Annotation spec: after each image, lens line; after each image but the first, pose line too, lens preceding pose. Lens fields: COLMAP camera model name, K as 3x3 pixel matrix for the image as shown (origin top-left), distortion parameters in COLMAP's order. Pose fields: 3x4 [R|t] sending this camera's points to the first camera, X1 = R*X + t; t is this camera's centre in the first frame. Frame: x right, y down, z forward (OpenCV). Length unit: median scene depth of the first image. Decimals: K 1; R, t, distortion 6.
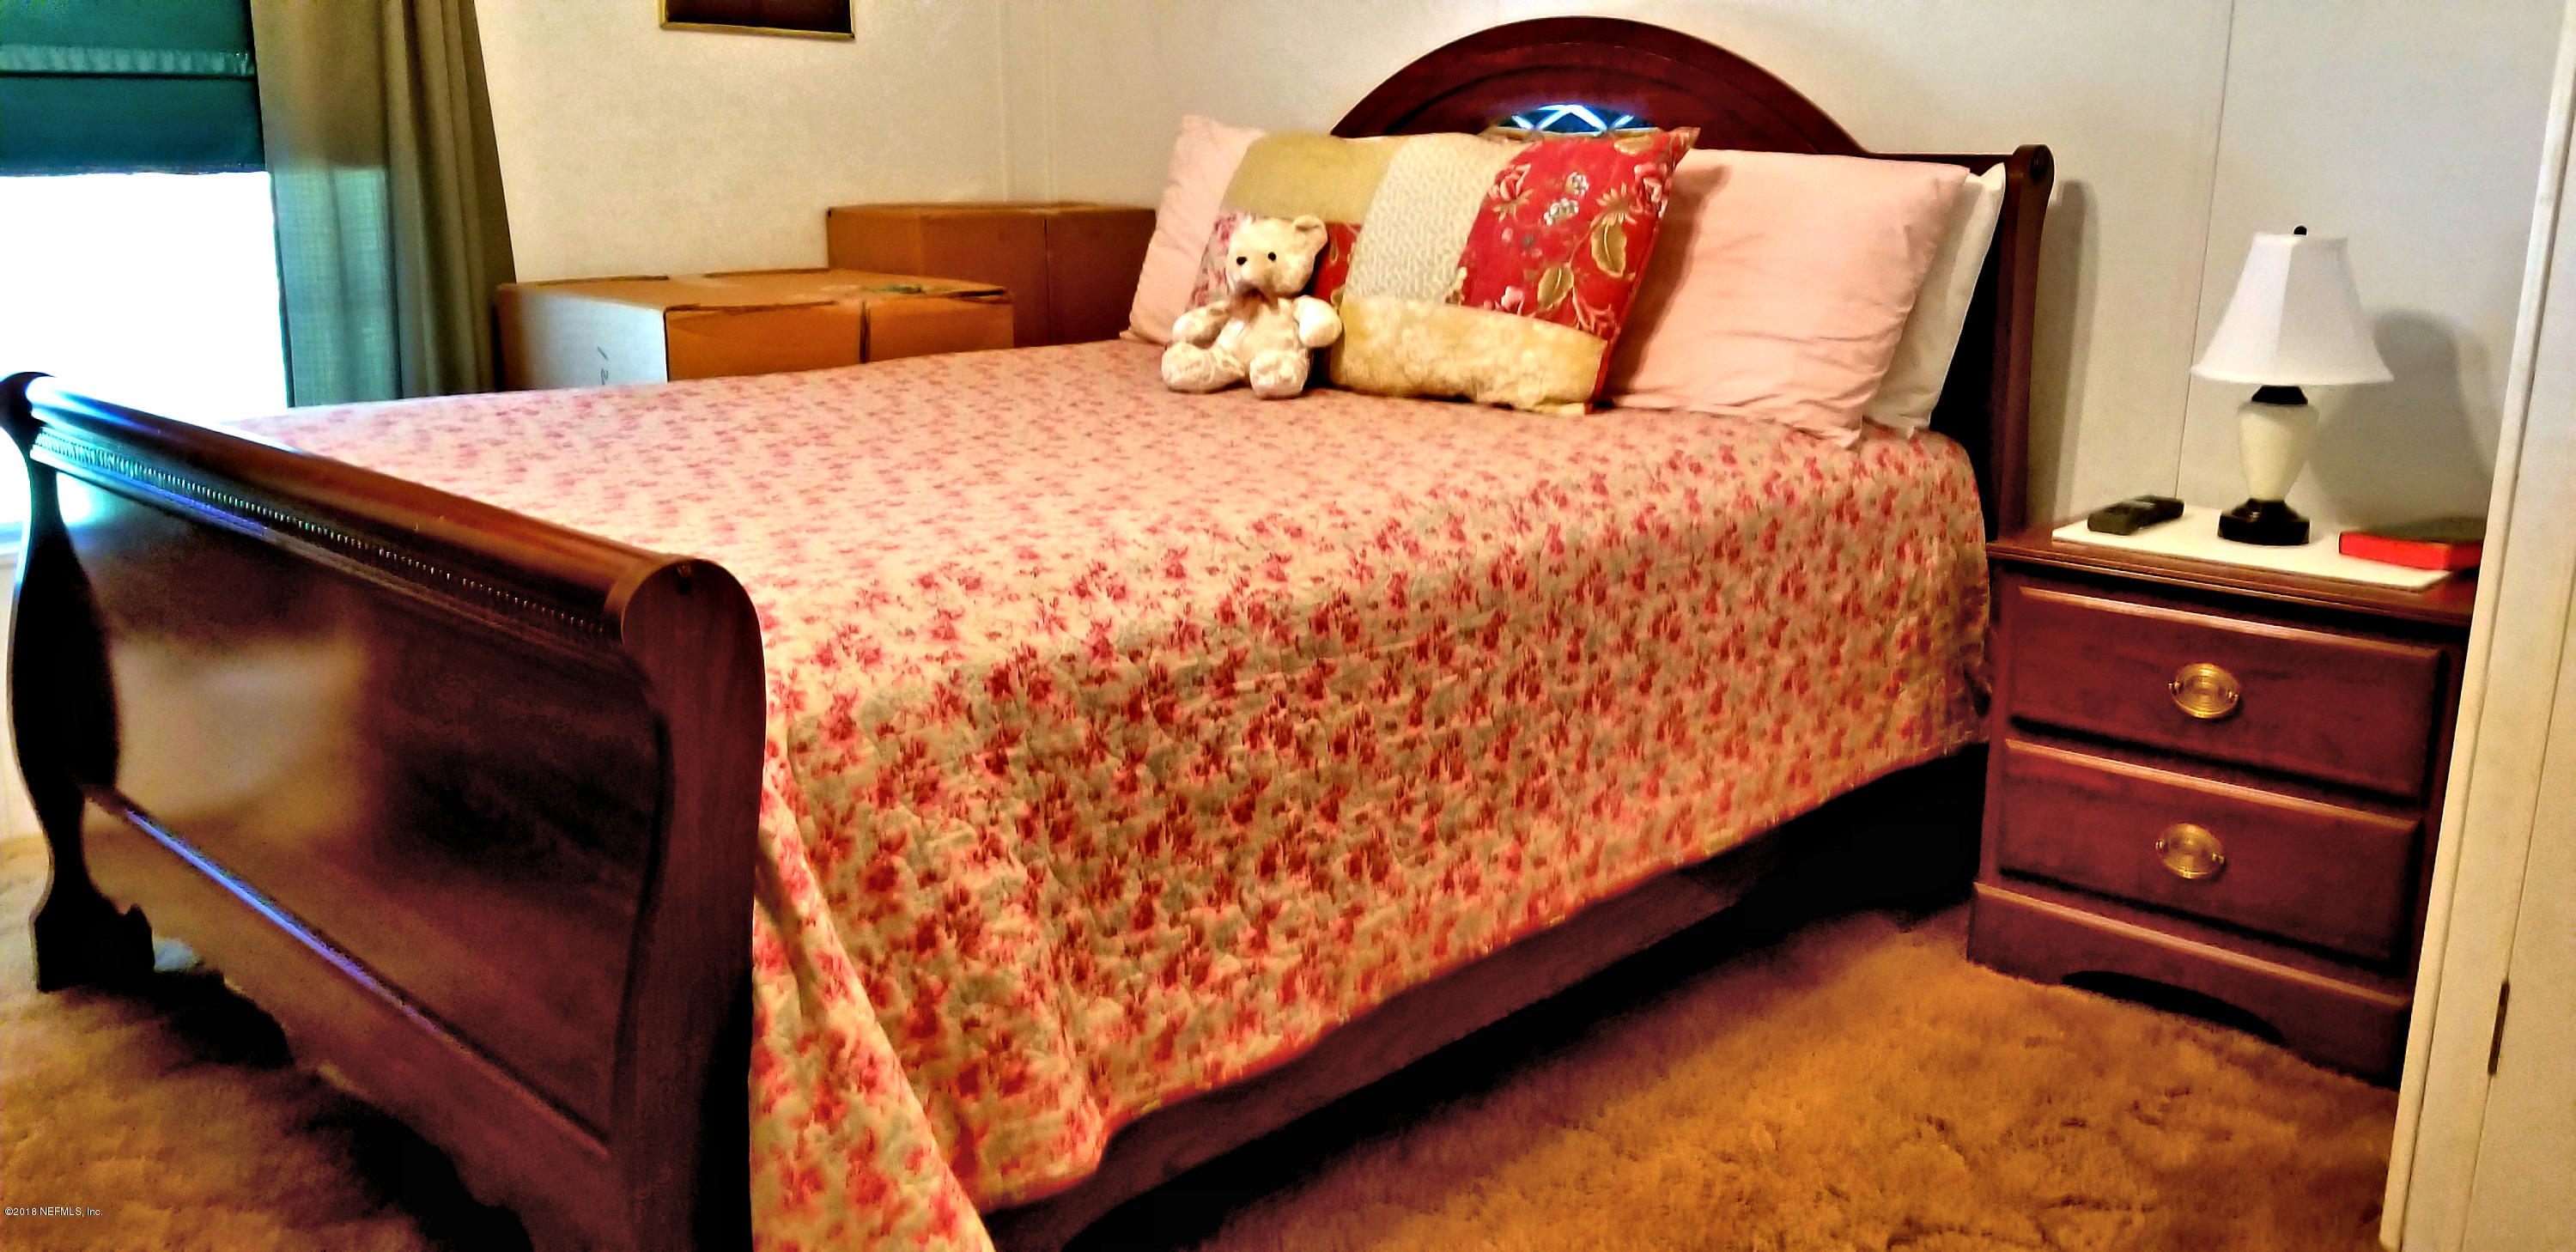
lens RADIAL K [[1992.9, 0, 1278.3], [0, 1992.9, 637.3], [0, 0, 1]] dist [0.101297, -0.160564]
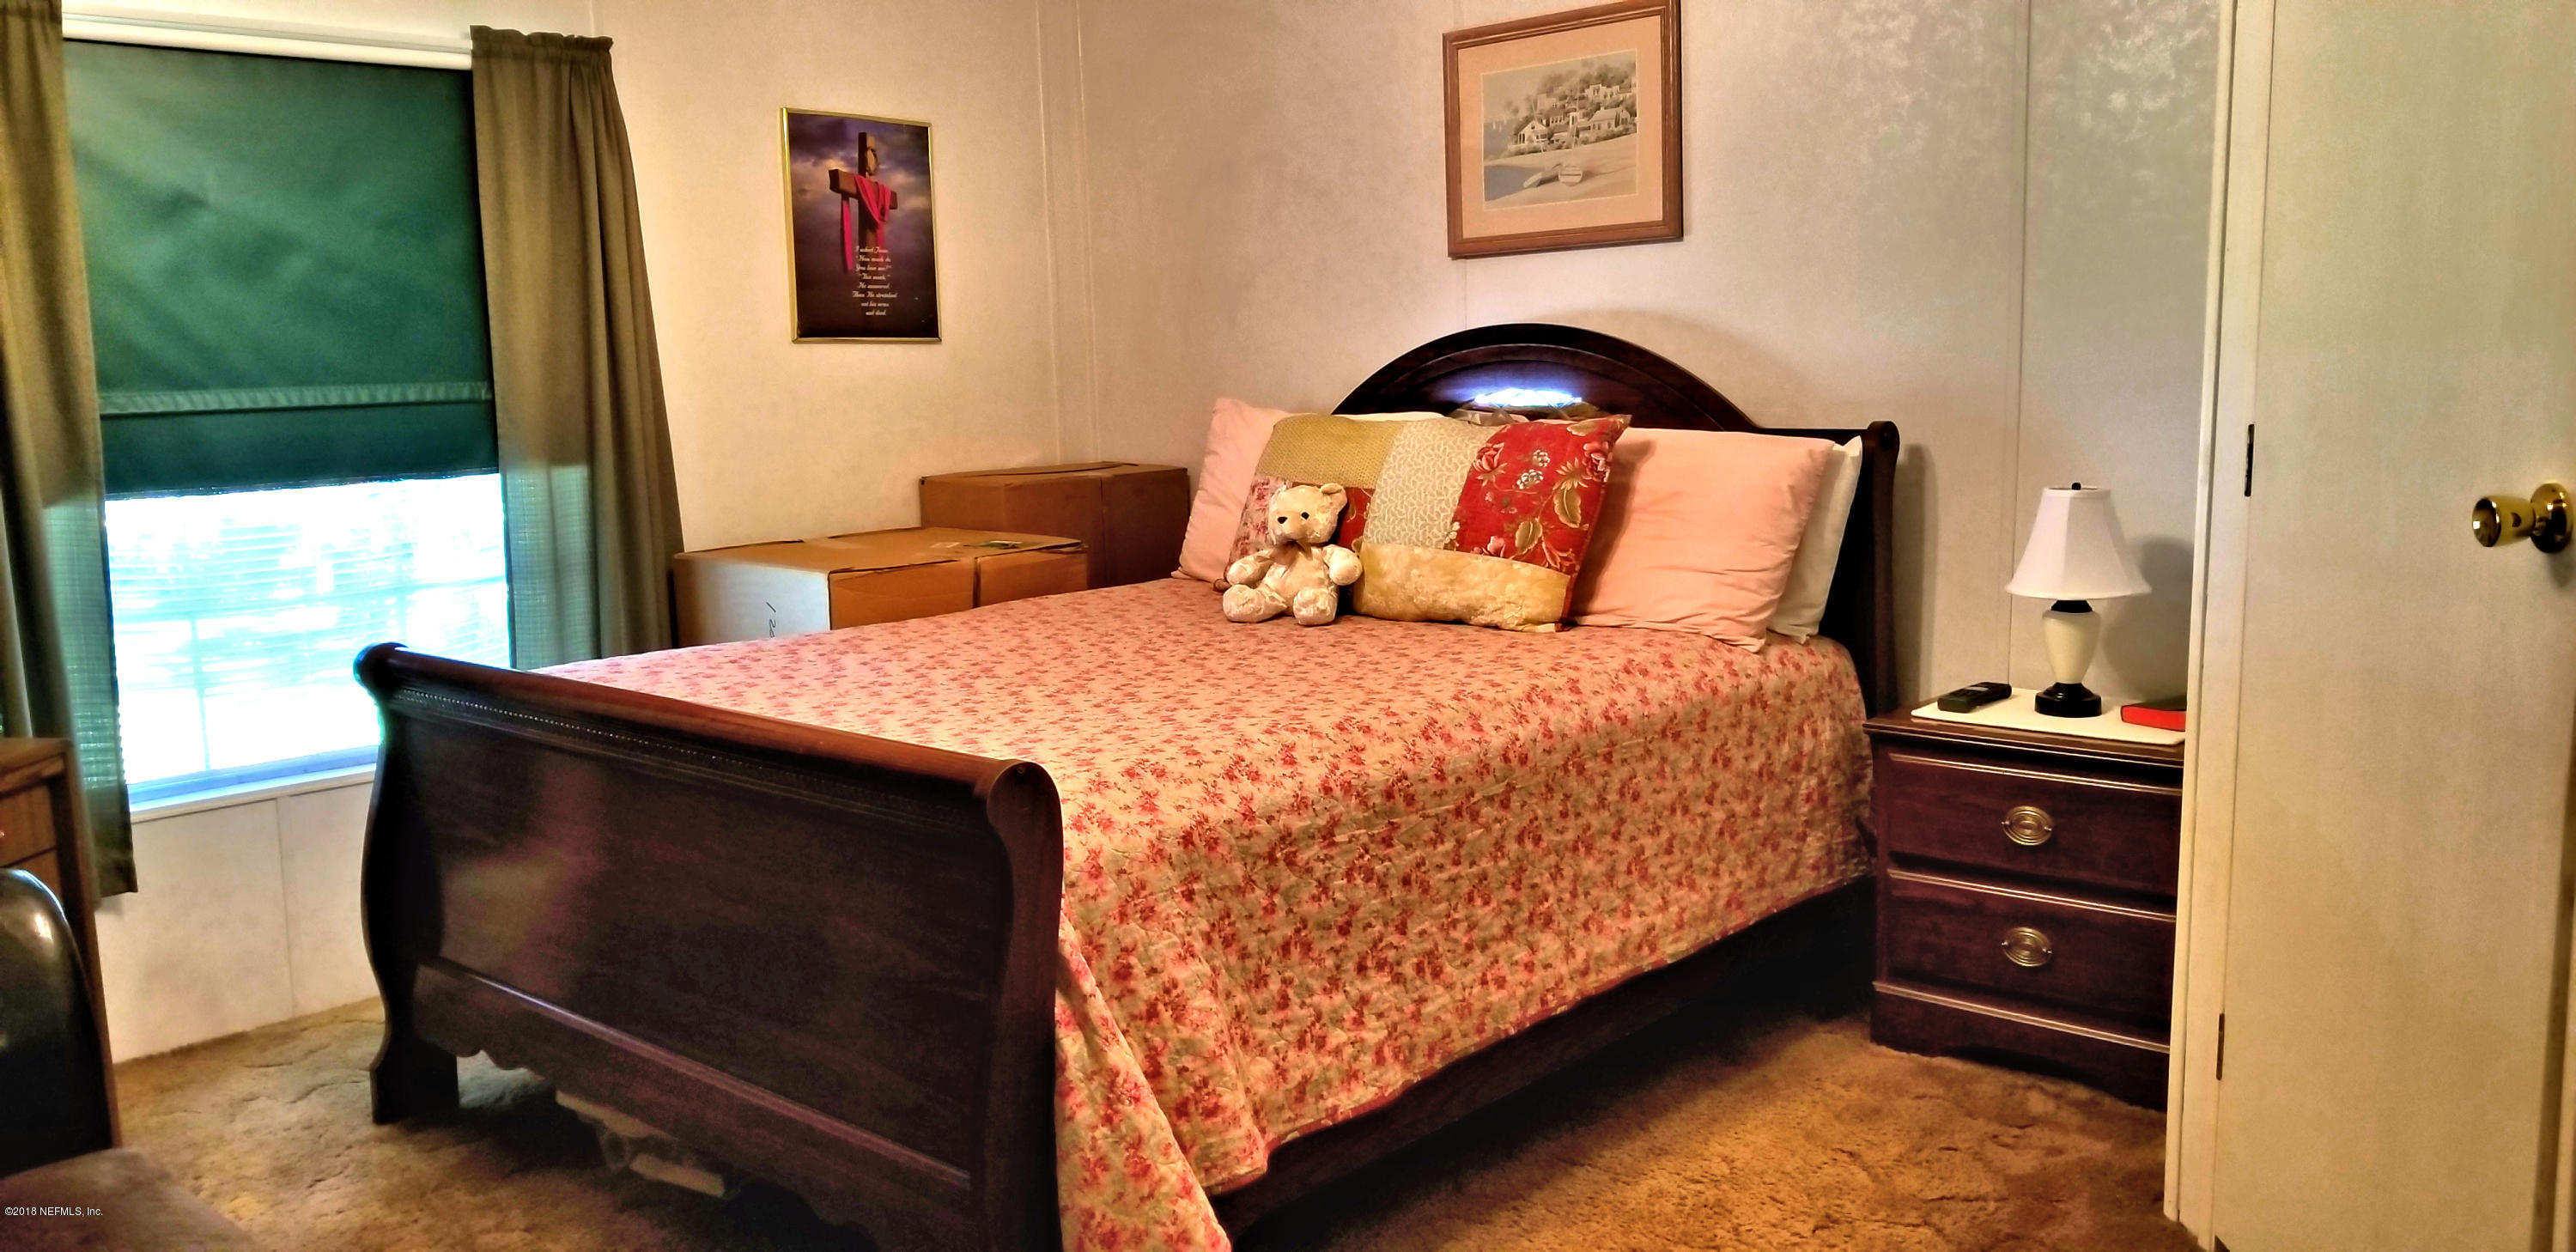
lens RADIAL K [[1931.8, 0, 1286.7], [0, 1931.8, 652.6], [0, 0, 1]] dist [0.074704, -0.000371]
pose [[0.999053, -0.032635, 0.028762, -0.077999], [0.035106, 0.995317, -0.090066, 0.012629], [-0.025688, 0.090990, 0.995520, -0.331000]]
